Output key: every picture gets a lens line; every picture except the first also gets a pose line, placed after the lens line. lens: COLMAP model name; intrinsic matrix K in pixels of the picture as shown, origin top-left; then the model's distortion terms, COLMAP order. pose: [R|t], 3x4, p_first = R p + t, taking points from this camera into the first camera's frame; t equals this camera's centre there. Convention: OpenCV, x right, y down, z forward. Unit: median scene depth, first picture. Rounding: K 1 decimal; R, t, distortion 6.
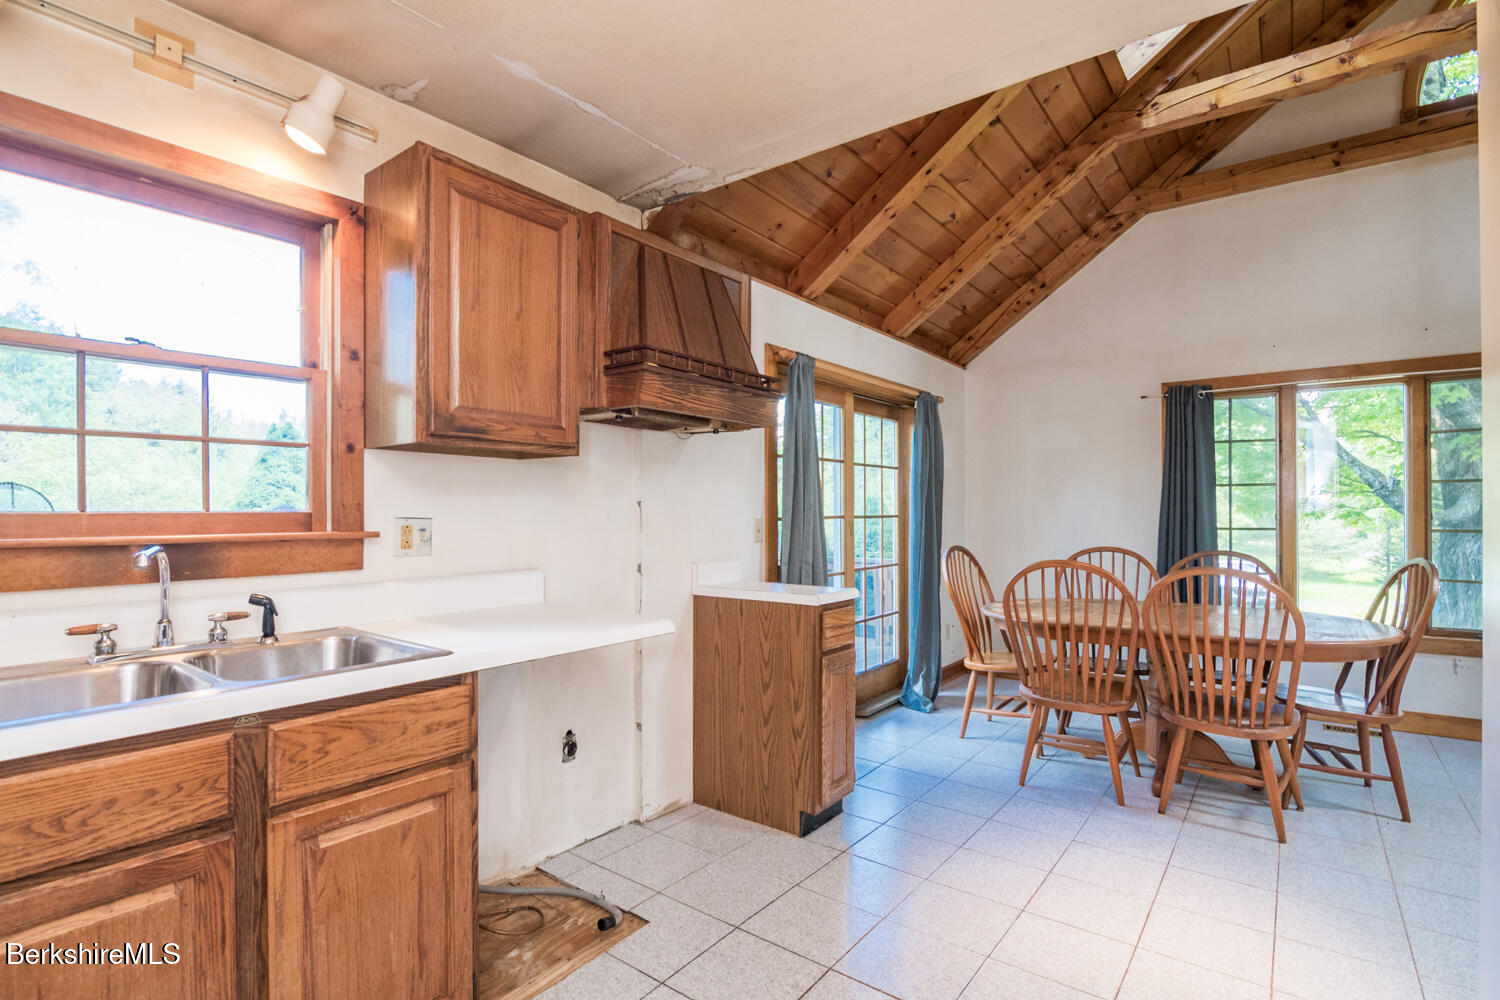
lens RADIAL K [[722.5, 0, 751.1], [0, 722.5, 514.4], [0, 0, 1]] dist [-0.011001, -0.002547]
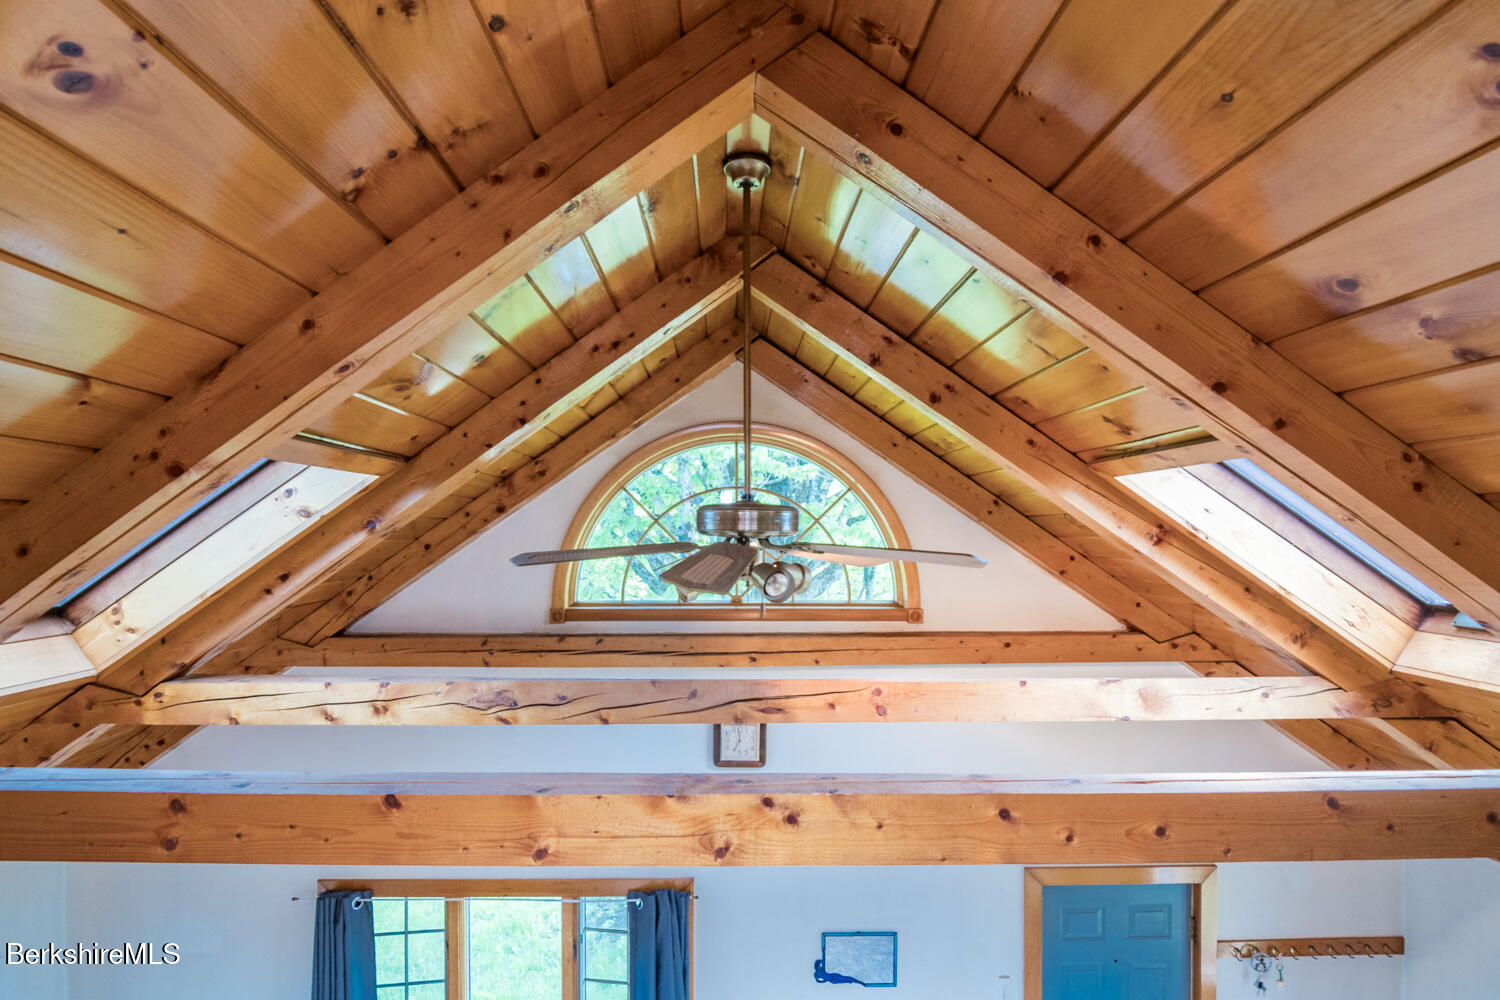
lens RADIAL K [[722.5, 0, 732.9], [0, 722.5, 539.6], [0, 0, 1]] dist [-0.011001, -0.002547]
pose [[0.785507, 0.002762, 0.618847, 0.522986], [0.003012, 0.999961, -0.008286, -0.652215], [-0.618845, 0.008373, 0.785468, 0.113631]]
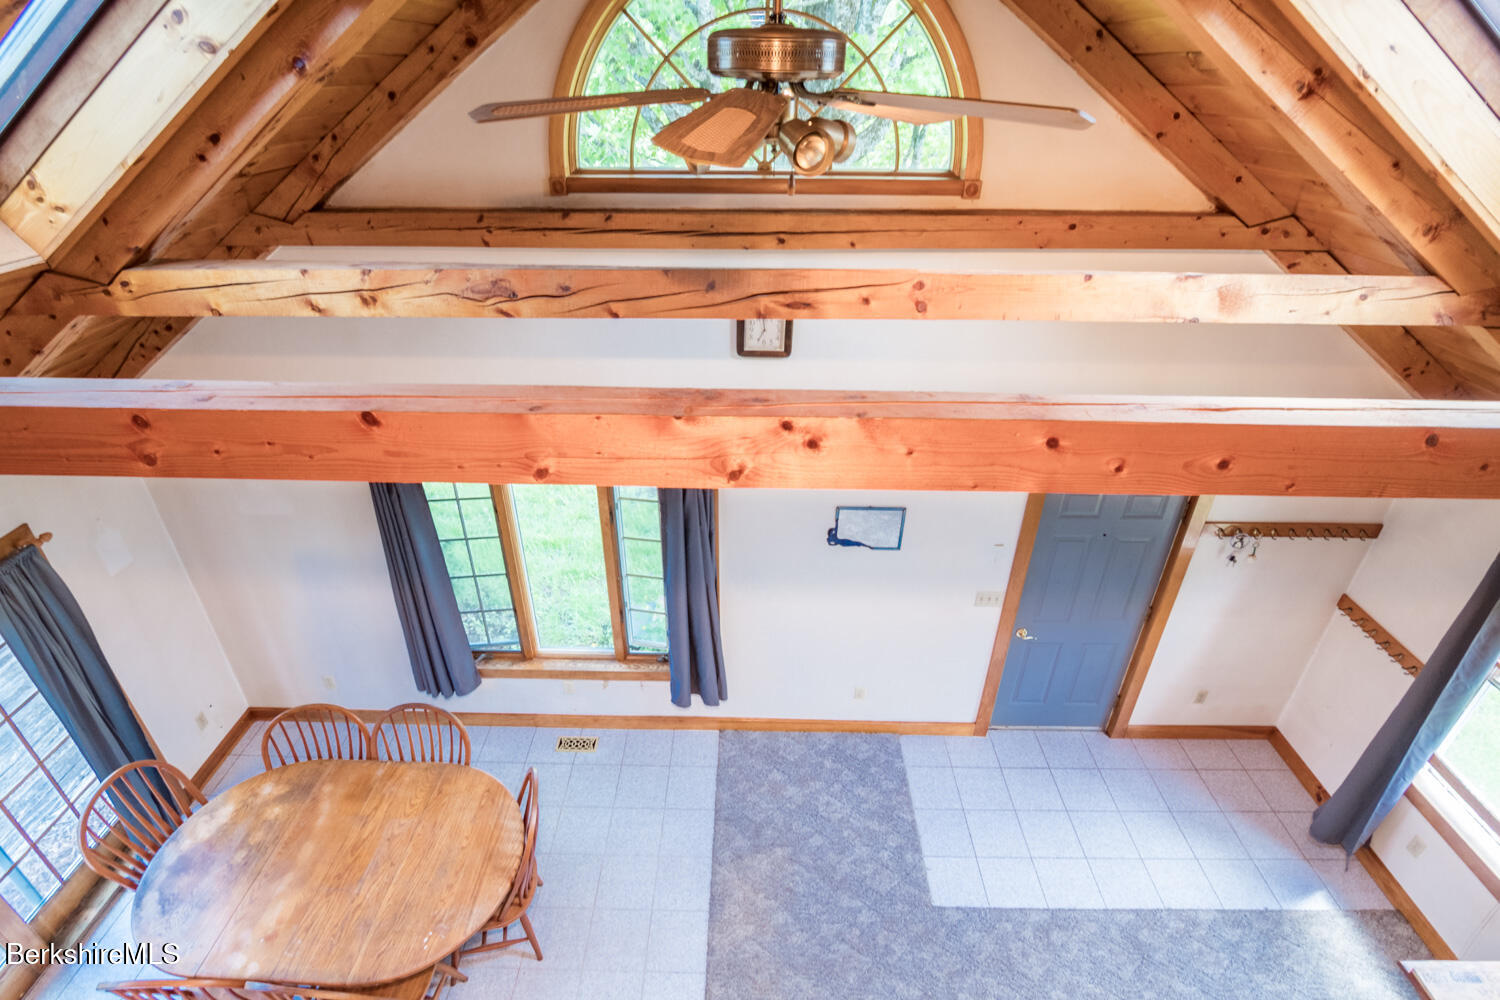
lens RADIAL K [[722.5, 0, 738.8], [0, 722.5, 513.3], [0, 0, 1]] dist [-0.011001, -0.002547]
pose [[0.804628, -0.298200, 0.513469, 0.559740], [-0.000729, 0.864251, 0.503061, -0.651803], [-0.593779, -0.405151, 0.695183, 0.153500]]
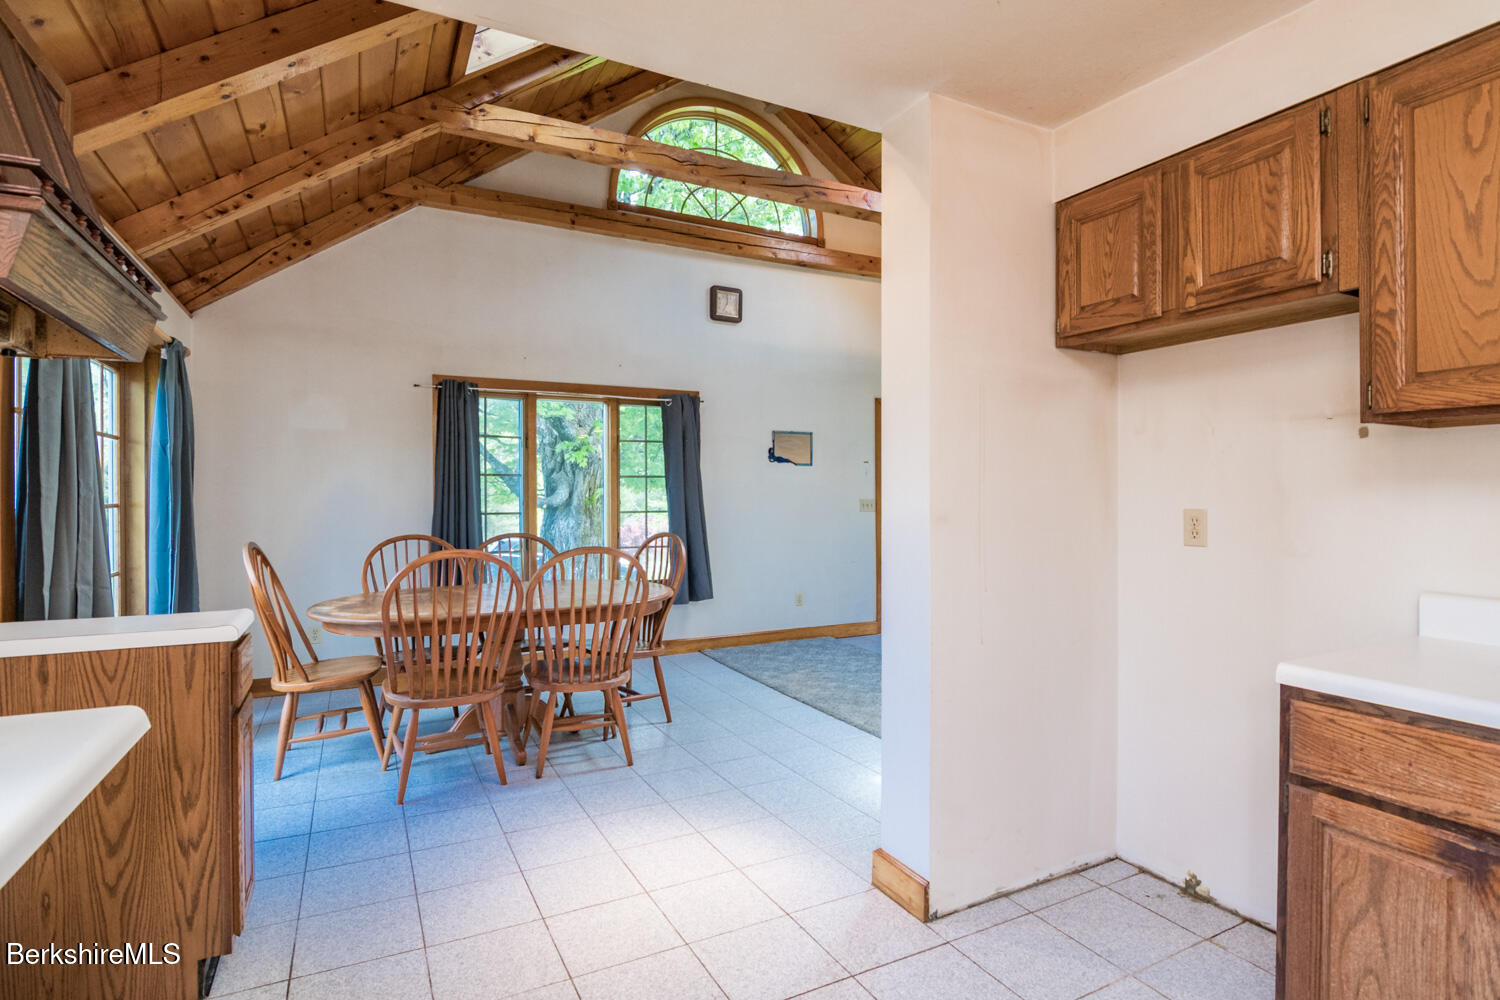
lens RADIAL K [[722.5, 0, 738.6], [0, 722.5, 497.6], [0, 0, 1]] dist [-0.011001, -0.002547]
pose [[0.433817, -0.000851, 0.901001, -0.202927], [0.007043, 0.999972, -0.002447, -0.000459], [-0.900974, 0.007407, 0.433811, 0.191614]]
